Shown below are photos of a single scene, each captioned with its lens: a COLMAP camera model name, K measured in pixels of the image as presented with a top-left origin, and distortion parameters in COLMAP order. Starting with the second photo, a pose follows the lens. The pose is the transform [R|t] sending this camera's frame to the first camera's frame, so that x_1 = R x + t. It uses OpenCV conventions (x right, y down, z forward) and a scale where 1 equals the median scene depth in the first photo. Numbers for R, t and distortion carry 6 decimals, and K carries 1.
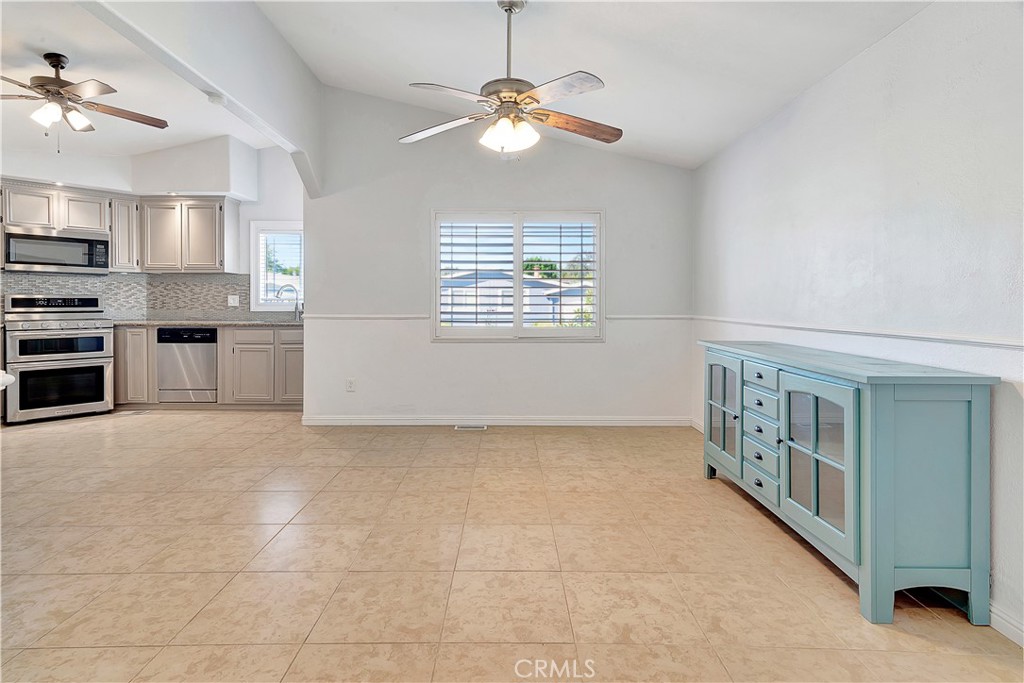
lens RADIAL K [[503.7, 0, 507.5], [0, 503.7, 309.4], [0, 0, 1]] dist [0.017217, -0.000740]
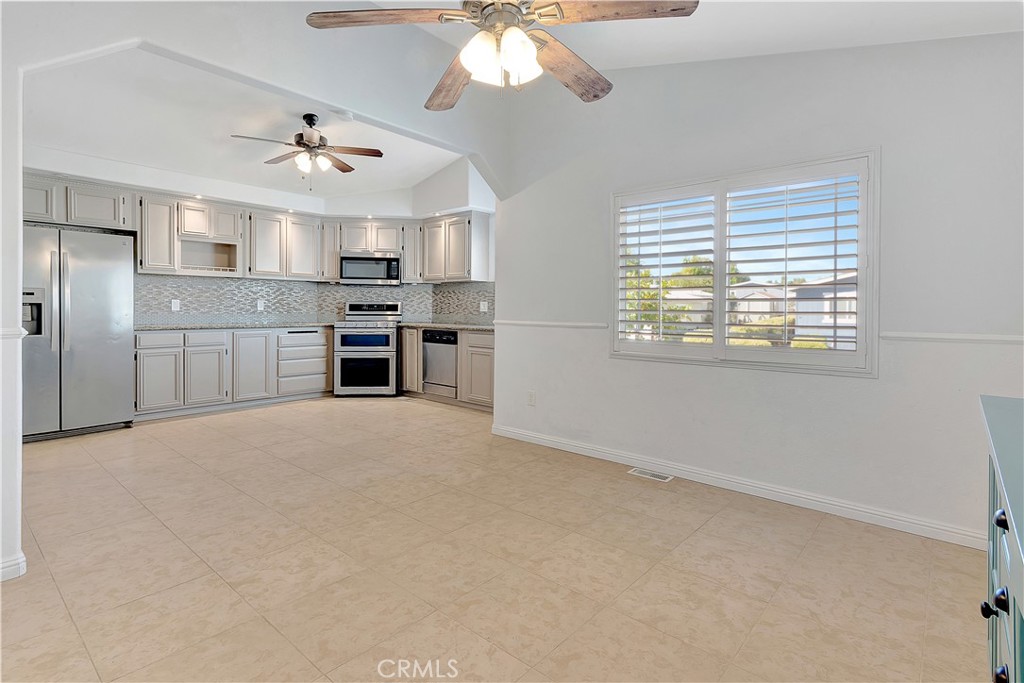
lens RADIAL K [[503.7, 0, 507.5], [0, 503.7, 309.4], [0, 0, 1]] dist [0.017217, -0.000740]
pose [[0.749992, 0.004892, -0.661429, 0.236614], [-0.017359, 0.999774, -0.012289, 0.001184], [0.661219, 0.020698, 0.749907, 0.259936]]
